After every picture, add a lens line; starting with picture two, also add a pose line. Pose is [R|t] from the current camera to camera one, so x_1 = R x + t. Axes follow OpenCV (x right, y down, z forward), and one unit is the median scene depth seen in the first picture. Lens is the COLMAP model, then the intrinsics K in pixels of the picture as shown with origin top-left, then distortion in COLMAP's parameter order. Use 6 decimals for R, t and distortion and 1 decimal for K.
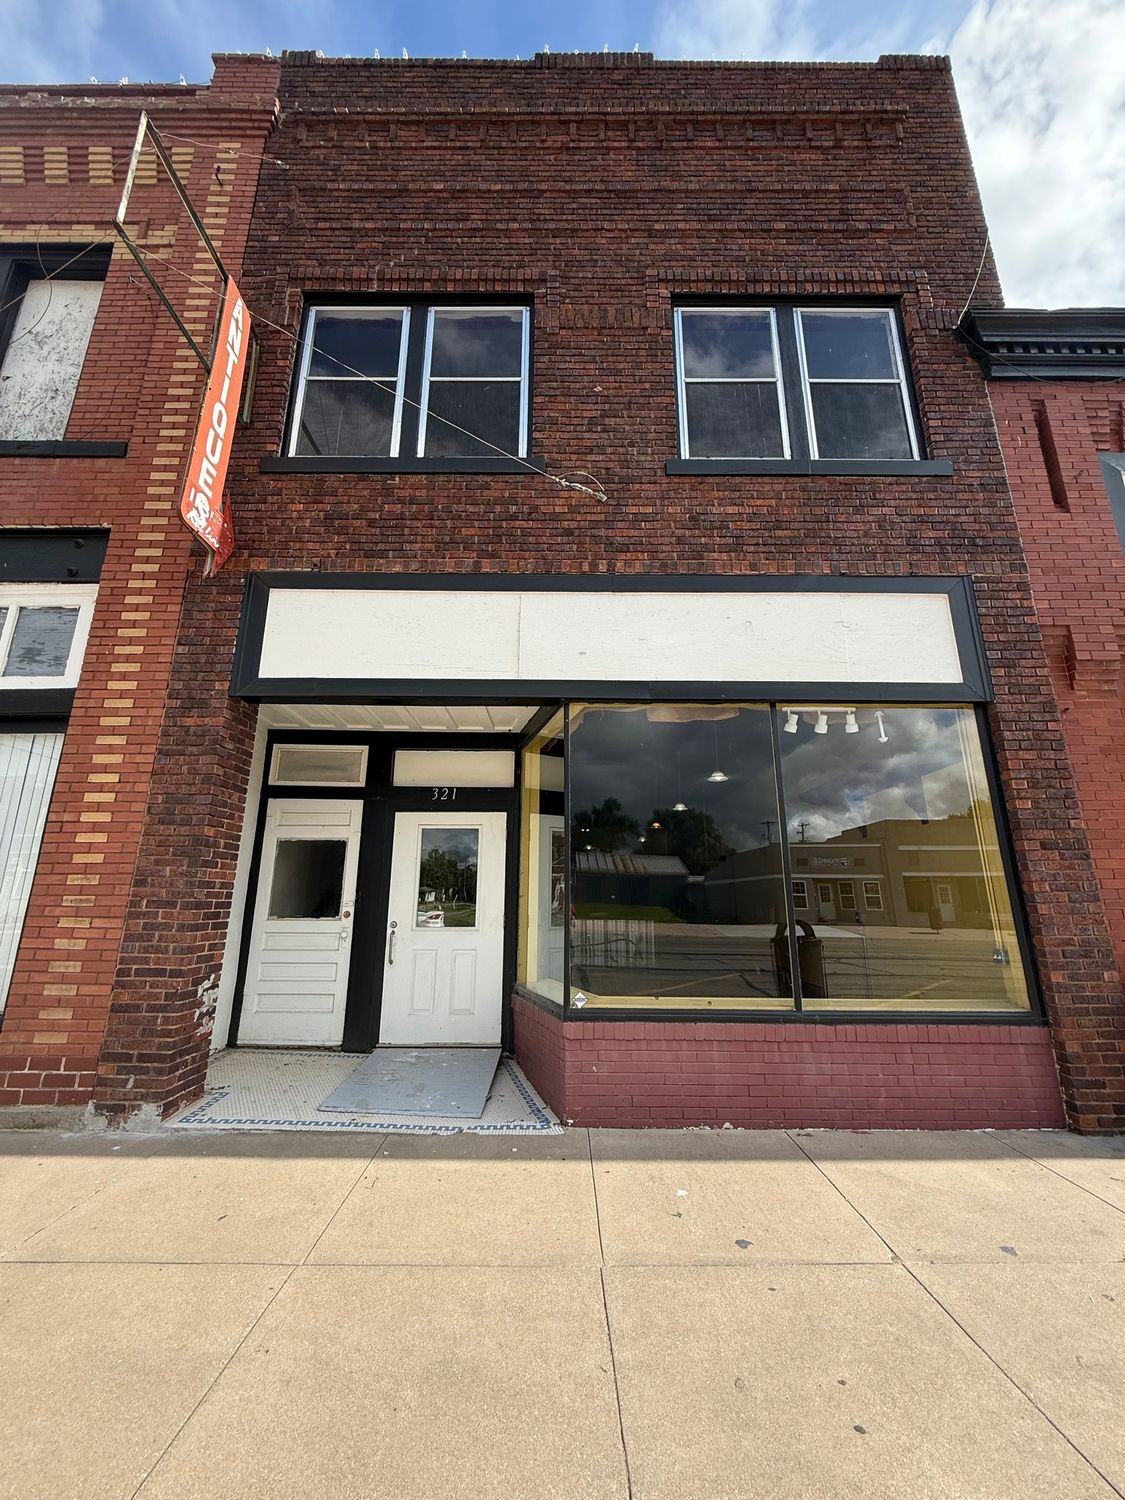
lens RADIAL K [[598.3, 0, 562.5], [0, 598.3, 750.0], [0, 0, 1]] dist [0.001135, -0.000530]
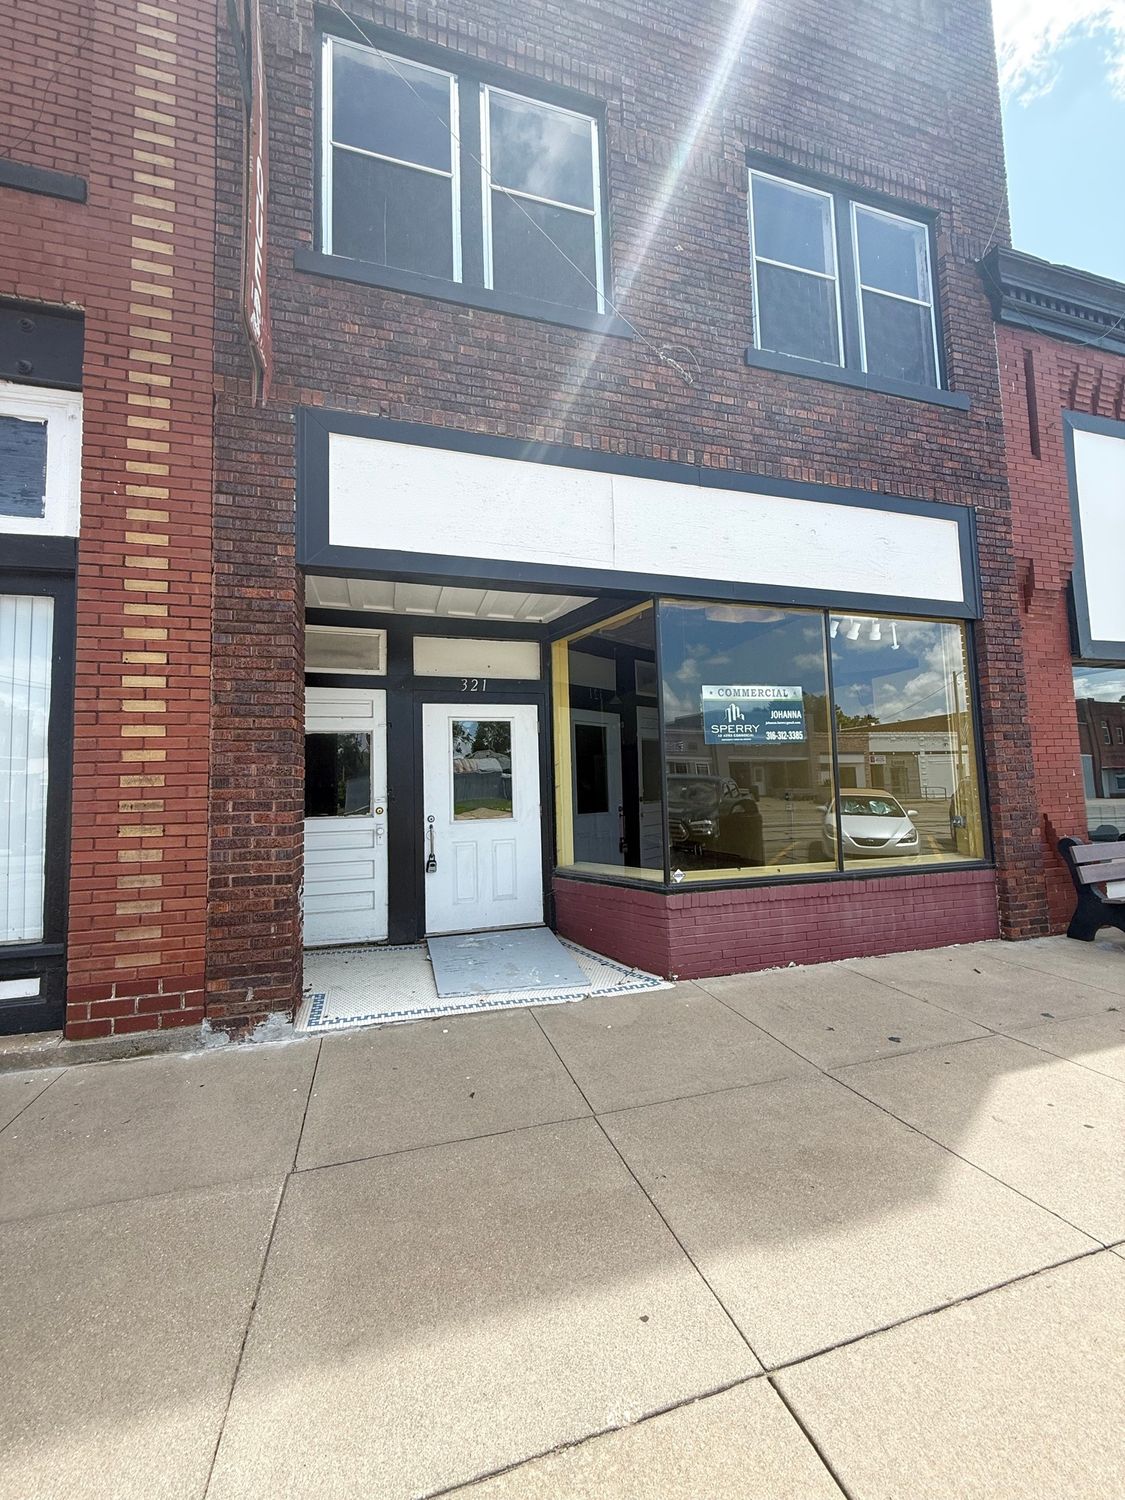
lens RADIAL K [[598.3, 0, 562.5], [0, 598.3, 750.0], [0, 0, 1]] dist [0.001135, -0.000530]
pose [[0.956852, -0.010053, 0.290401, -0.436867], [-0.042198, 0.983999, 0.173102, 0.005175], [-0.287494, -0.177888, 0.941118, 0.053459]]
